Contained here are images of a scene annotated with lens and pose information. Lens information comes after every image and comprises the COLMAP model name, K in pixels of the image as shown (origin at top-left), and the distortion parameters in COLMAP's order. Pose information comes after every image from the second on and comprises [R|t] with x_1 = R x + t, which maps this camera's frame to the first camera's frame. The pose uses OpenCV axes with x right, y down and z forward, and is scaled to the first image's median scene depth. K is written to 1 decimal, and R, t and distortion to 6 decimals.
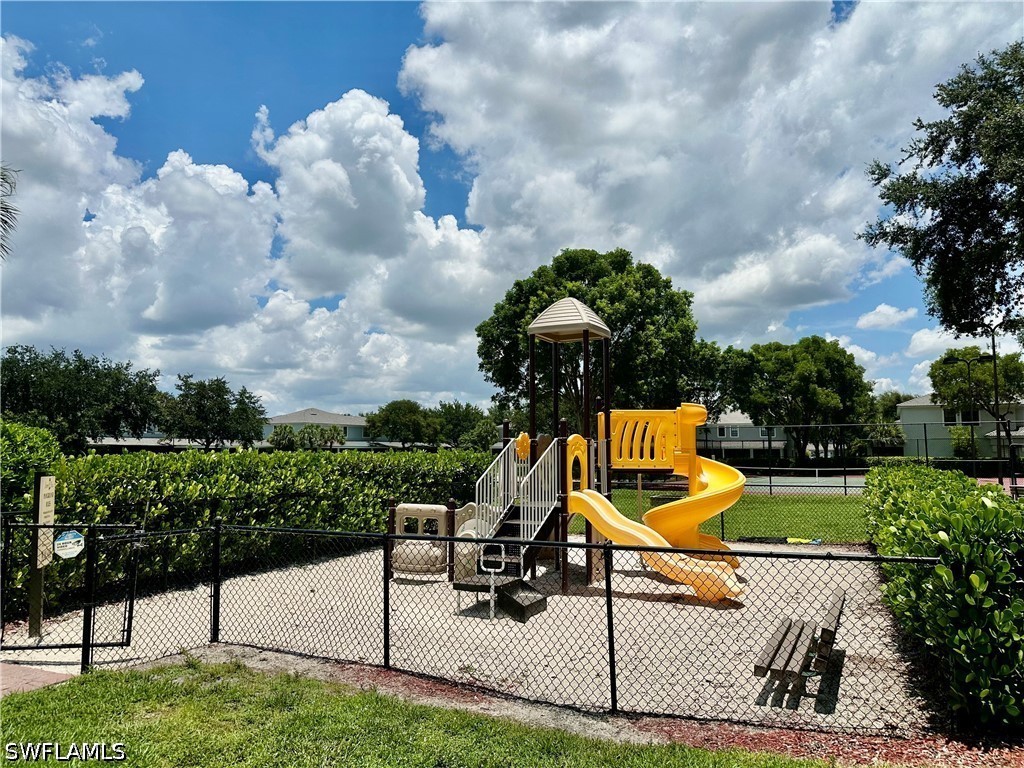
lens RADIAL K [[710.2, 0, 512.0], [0, 710.2, 384.0], [0, 0, 1]] dist [0.005538, 0.000703]
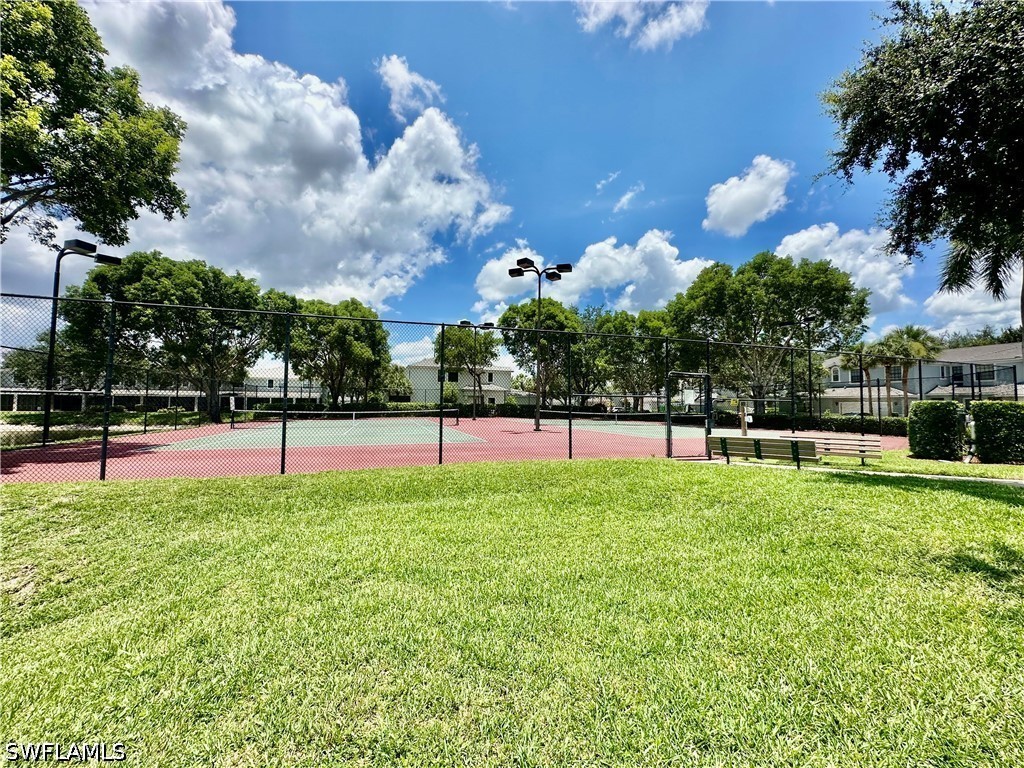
lens RADIAL K [[416.6, 0, 512.0], [0, 416.6, 384.0], [0, 0, 1]] dist [-0.001504, -0.000073]
pose [[0.700689, 0.054378, 0.711391, 0.133831], [-0.086803, 0.996182, 0.009349, 0.044392], [-0.708166, -0.068302, 0.702734, 0.339086]]
